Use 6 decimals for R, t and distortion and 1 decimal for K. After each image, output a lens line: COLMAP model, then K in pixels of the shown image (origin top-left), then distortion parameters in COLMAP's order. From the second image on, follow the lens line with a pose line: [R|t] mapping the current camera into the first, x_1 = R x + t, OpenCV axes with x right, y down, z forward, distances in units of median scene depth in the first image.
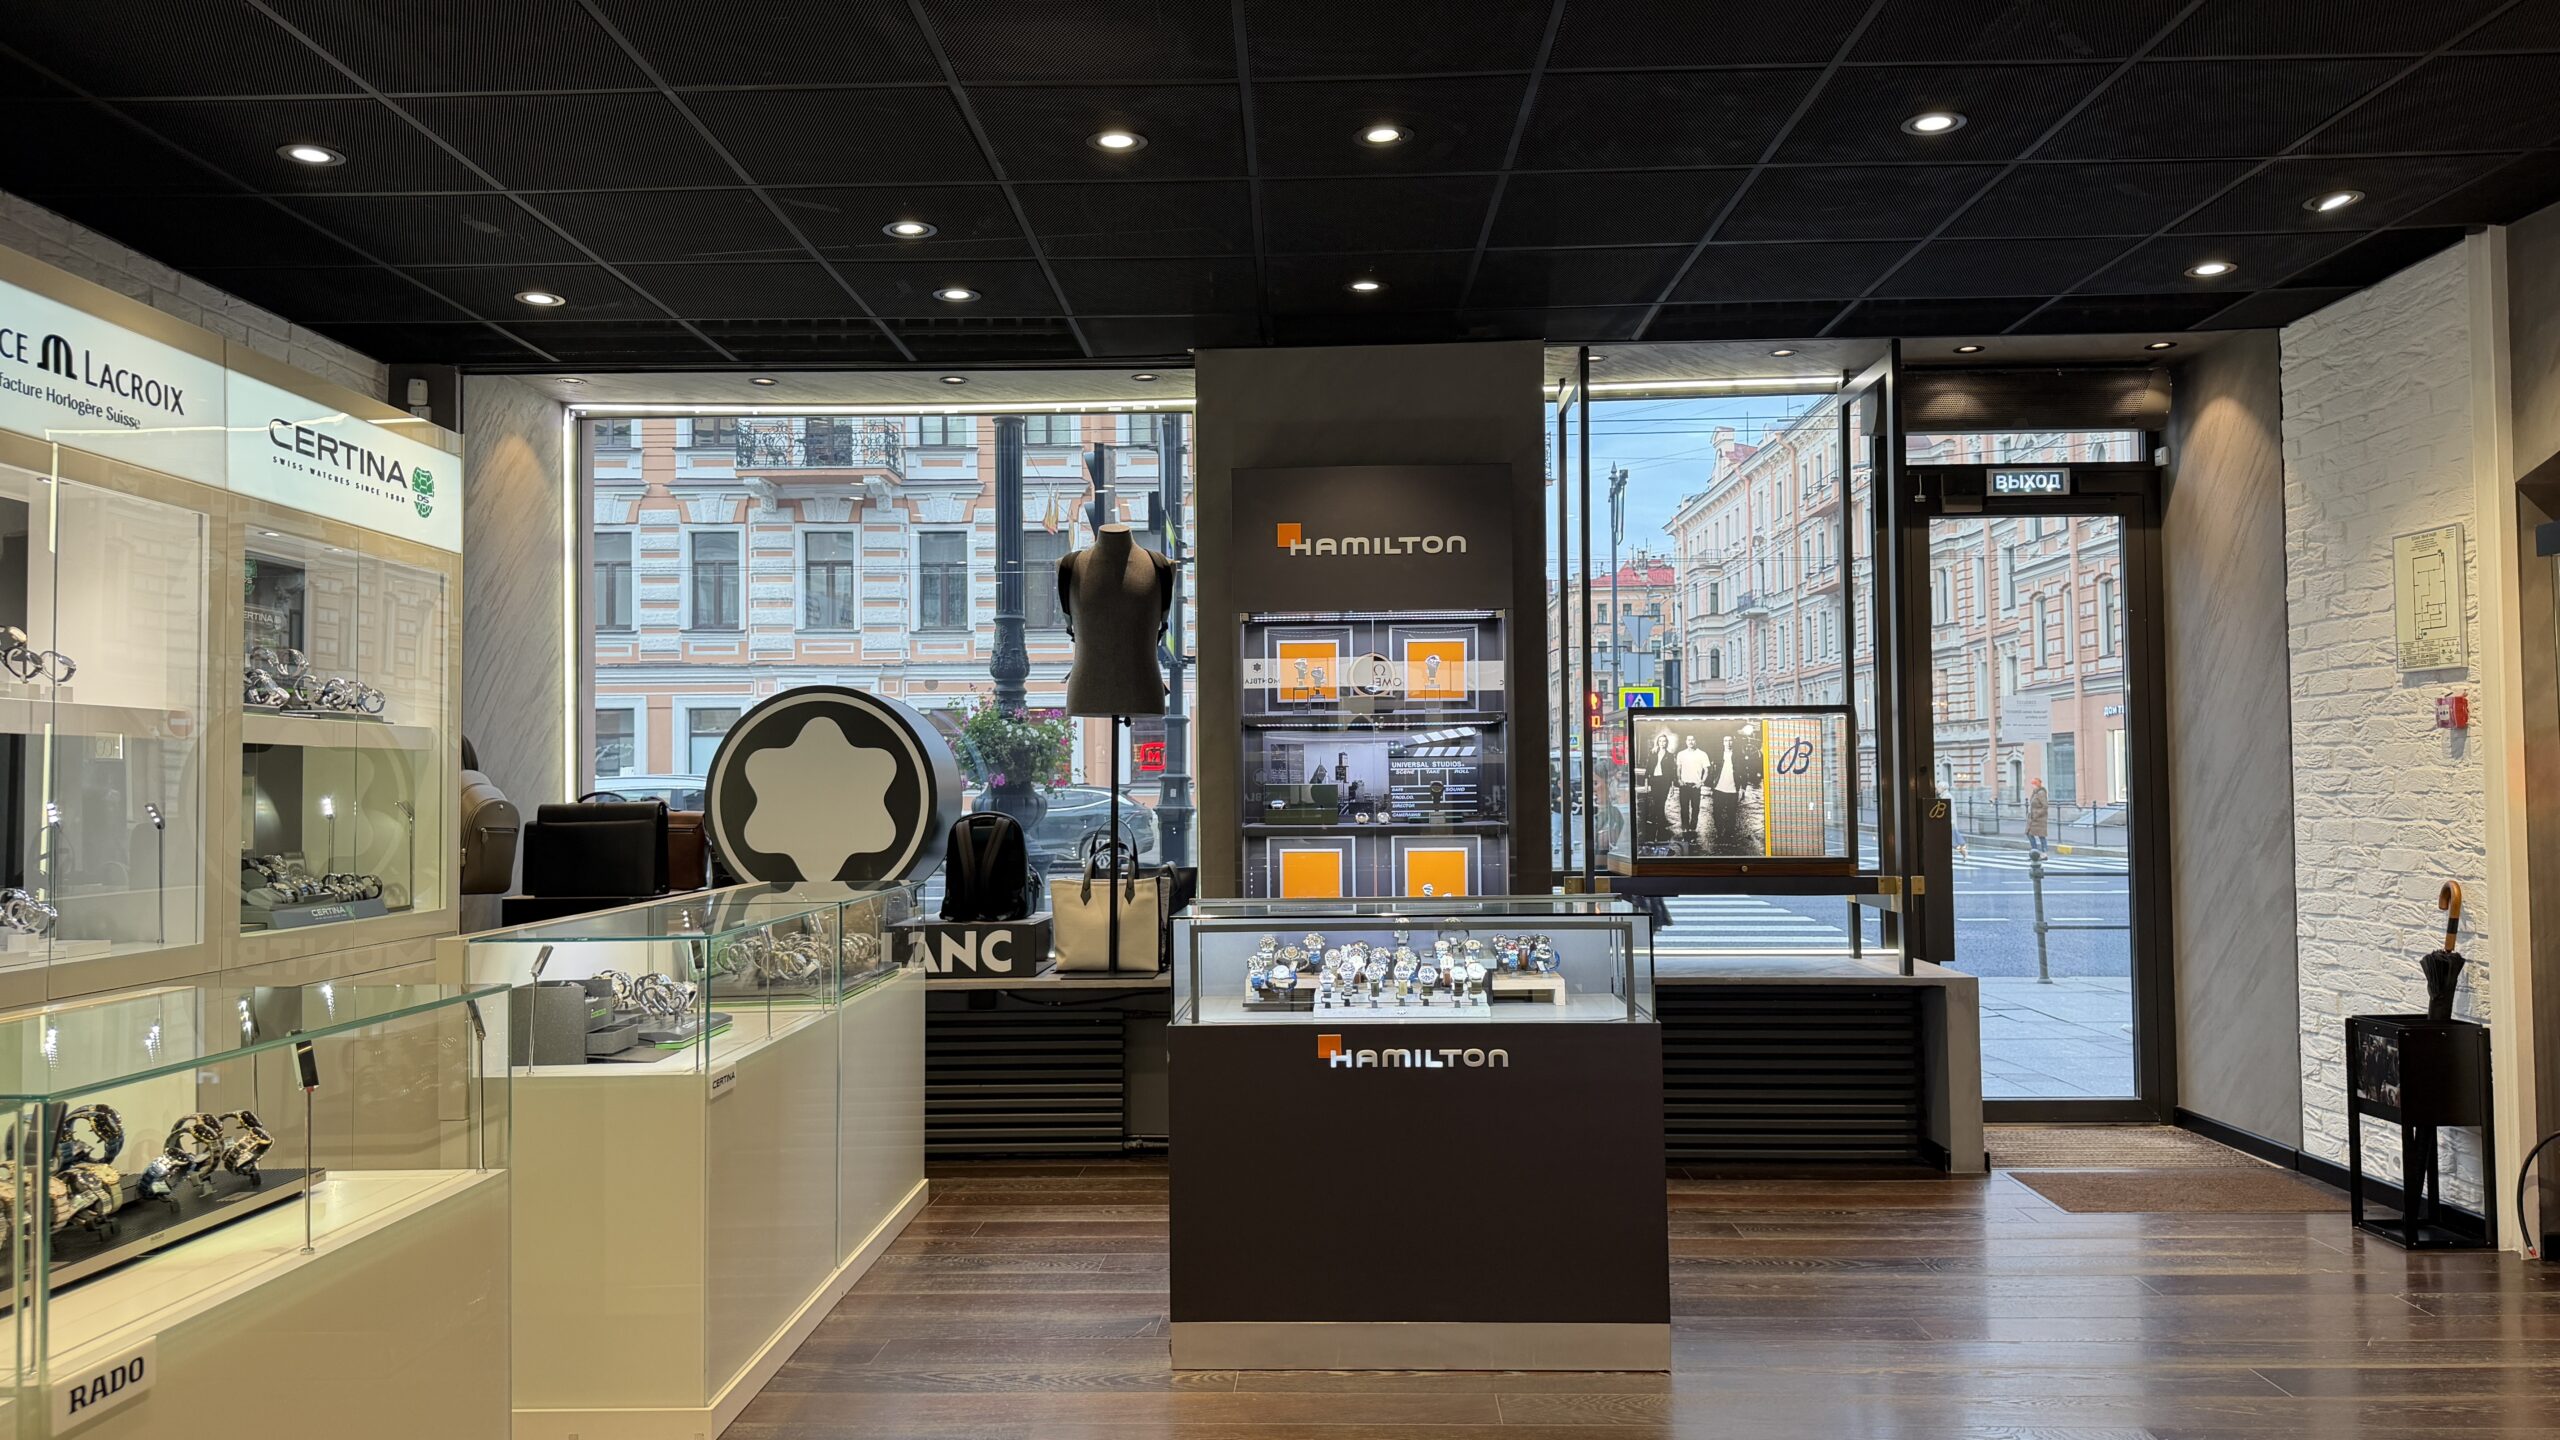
lens RADIAL K [[1824.0, 0, 1280.0], [0, 1824.0, 720.0], [0, 0, 1]] dist [-0.000995, 0.002730]
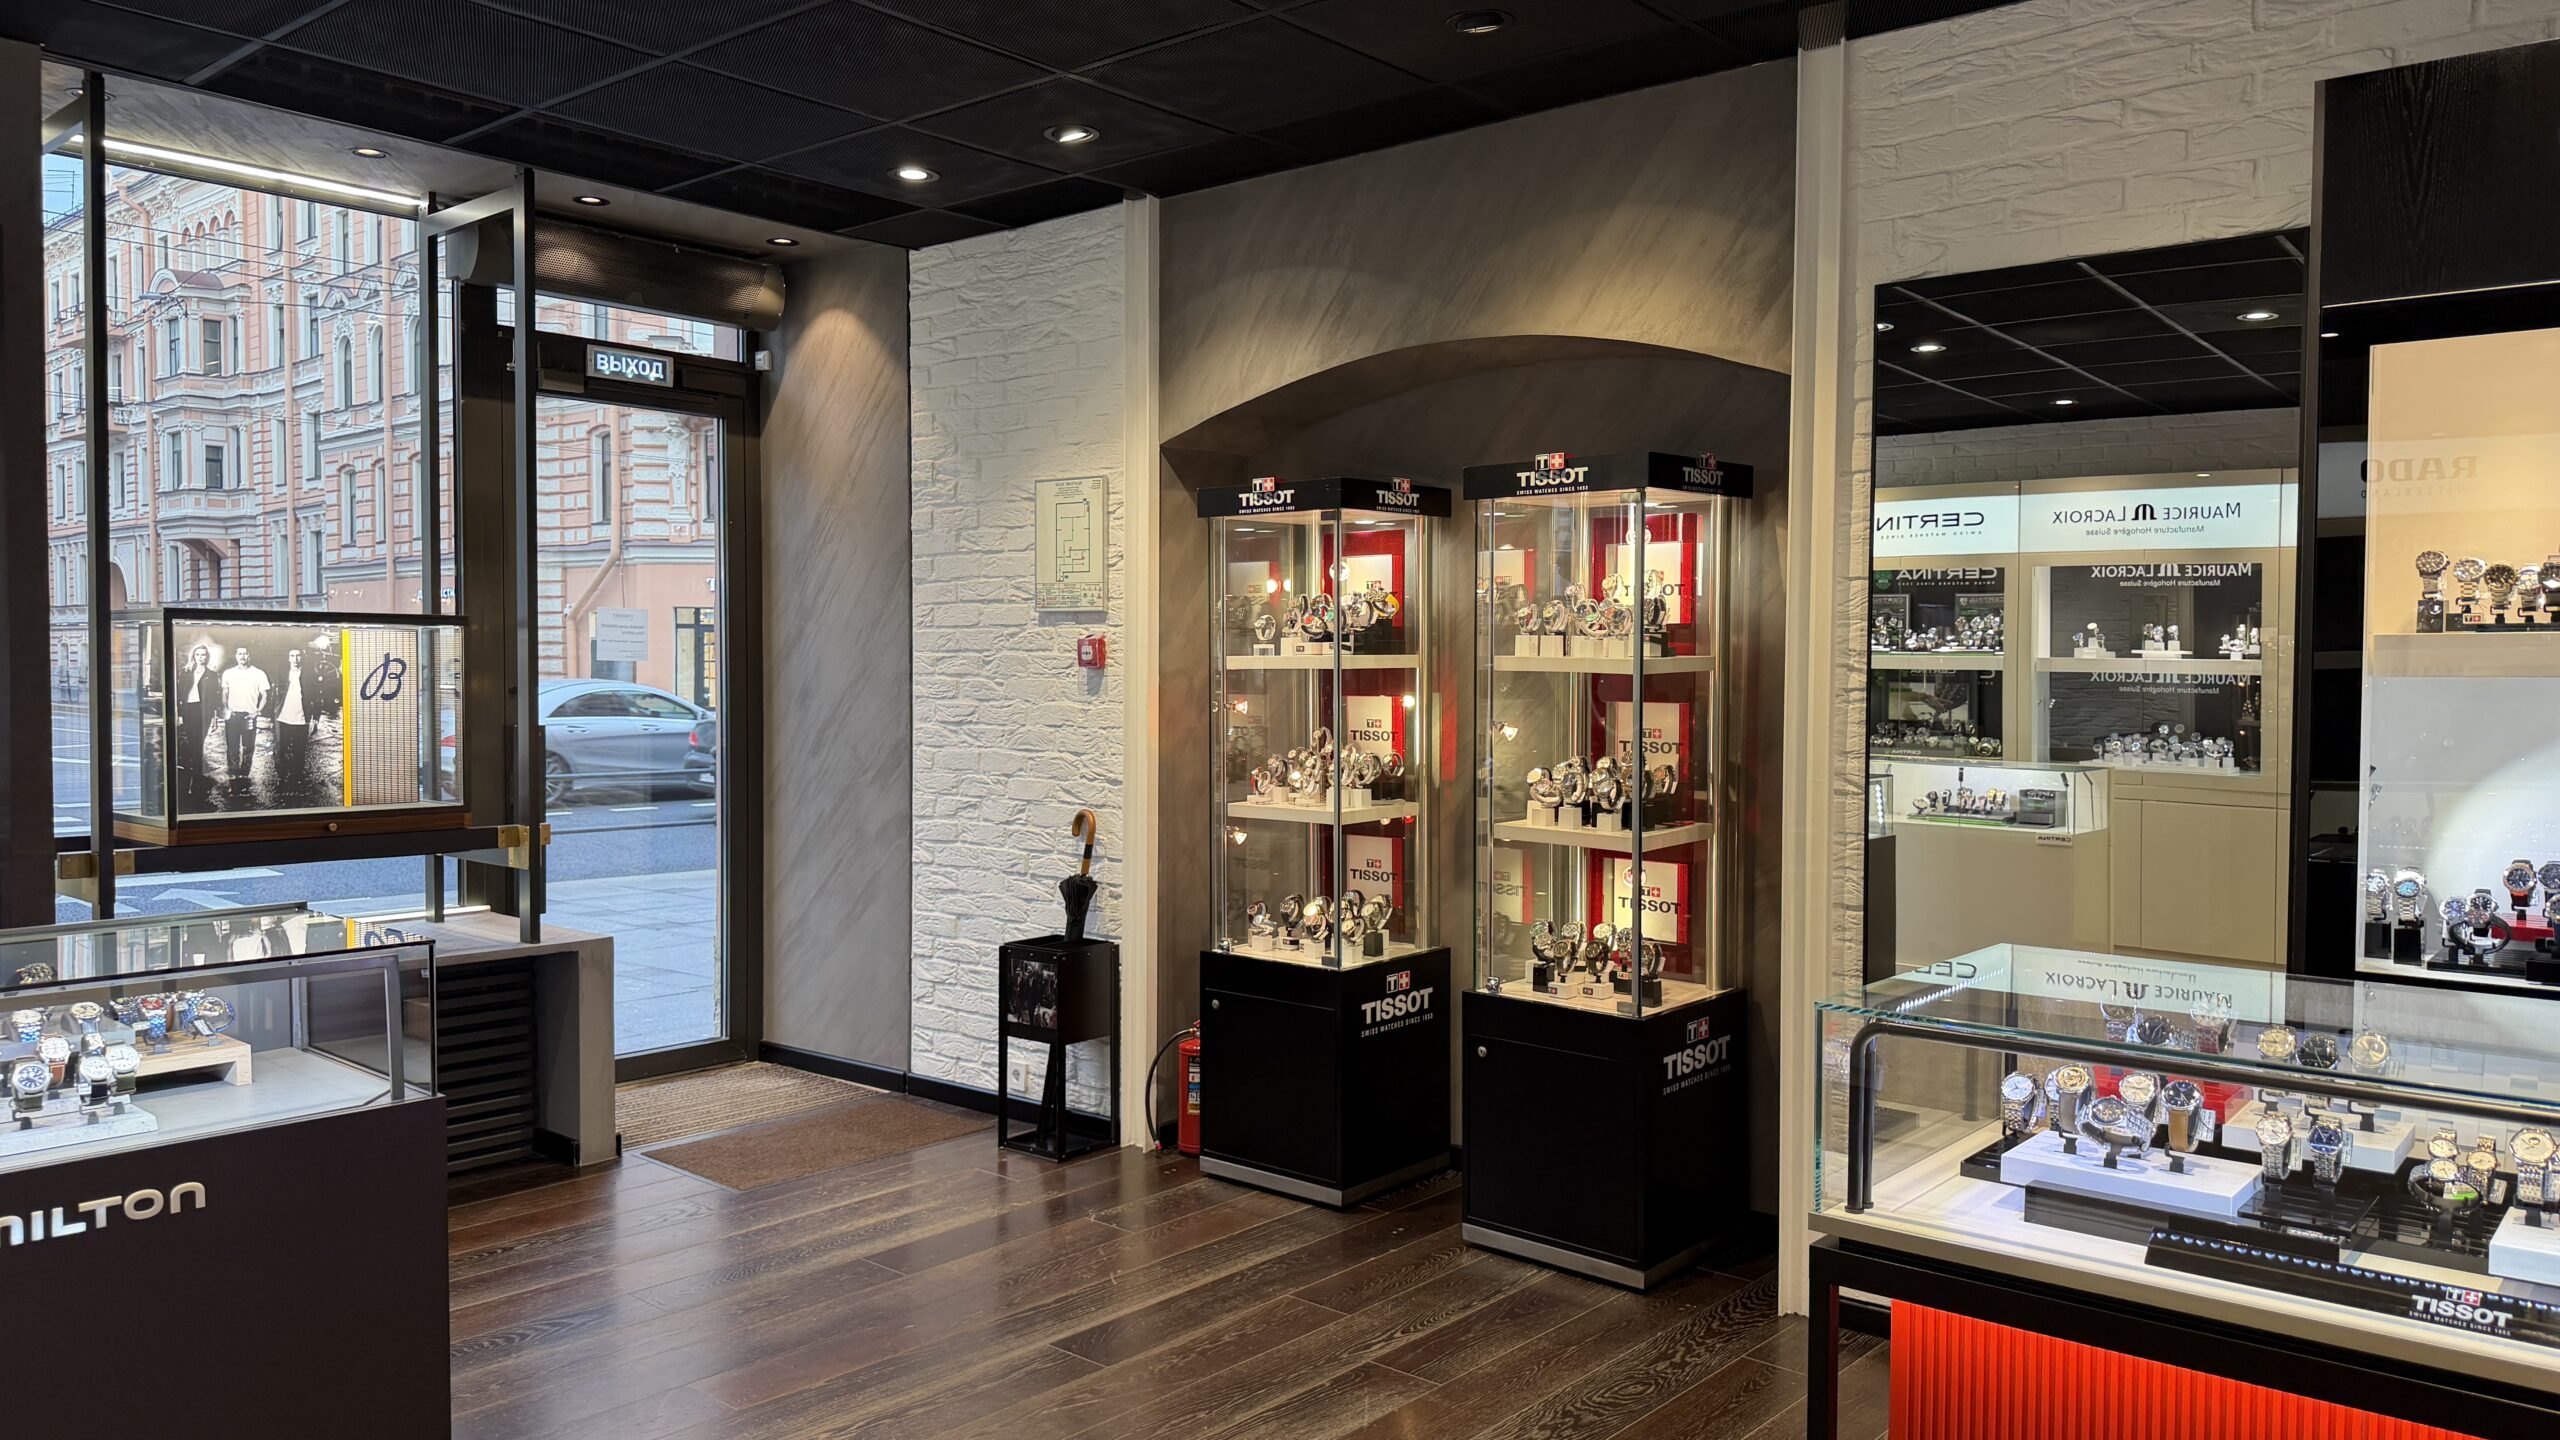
lens RADIAL K [[1779.7, 0, 1286.9], [0, 1779.7, 727.4], [0, 0, 1]] dist [0.124597, -0.145030]
pose [[0.630128, -0.010701, 0.776417, -0.081522], [-0.043200, 0.997873, 0.048813, -0.013737], [-0.775288, -0.064299, 0.628326, 0.211622]]
